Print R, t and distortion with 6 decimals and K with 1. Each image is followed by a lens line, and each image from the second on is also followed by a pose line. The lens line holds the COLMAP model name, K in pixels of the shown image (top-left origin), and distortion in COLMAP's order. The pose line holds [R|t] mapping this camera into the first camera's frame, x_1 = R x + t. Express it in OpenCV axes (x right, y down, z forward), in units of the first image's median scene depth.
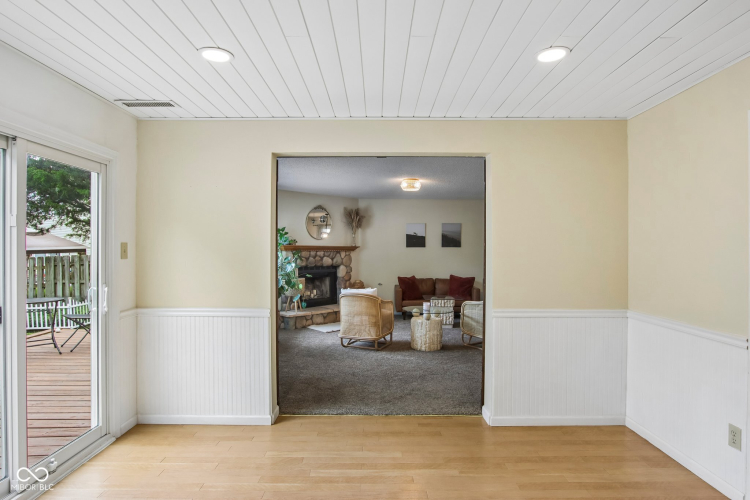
lens RADIAL K [[414.5, 0, 375.2], [0, 414.5, 251.5], [0, 0, 1]] dist [-0.024055, 0.004173]
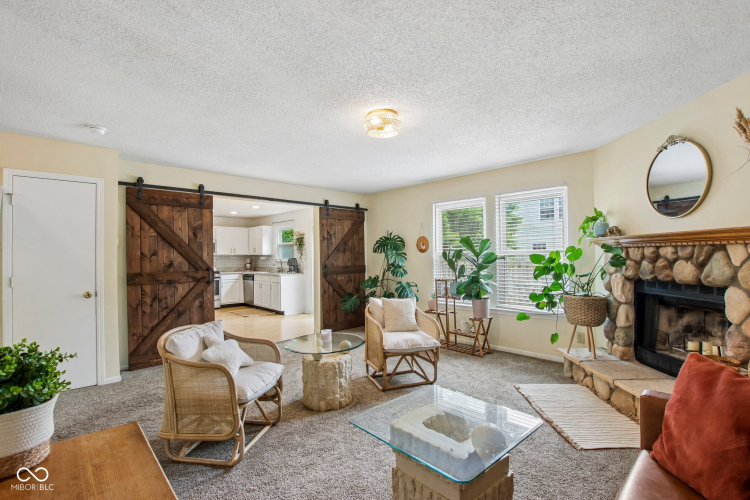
lens RADIAL K [[349.4, 0, 373.0], [0, 349.4, 252.4], [0, 0, 1]] dist [-0.033155, 0.003843]
pose [[-0.726948, -0.001367, -0.686691, 0.730017], [0.007022, 0.999931, -0.009424, 0.014394], [0.686656, -0.011672, -0.726888, 2.385139]]
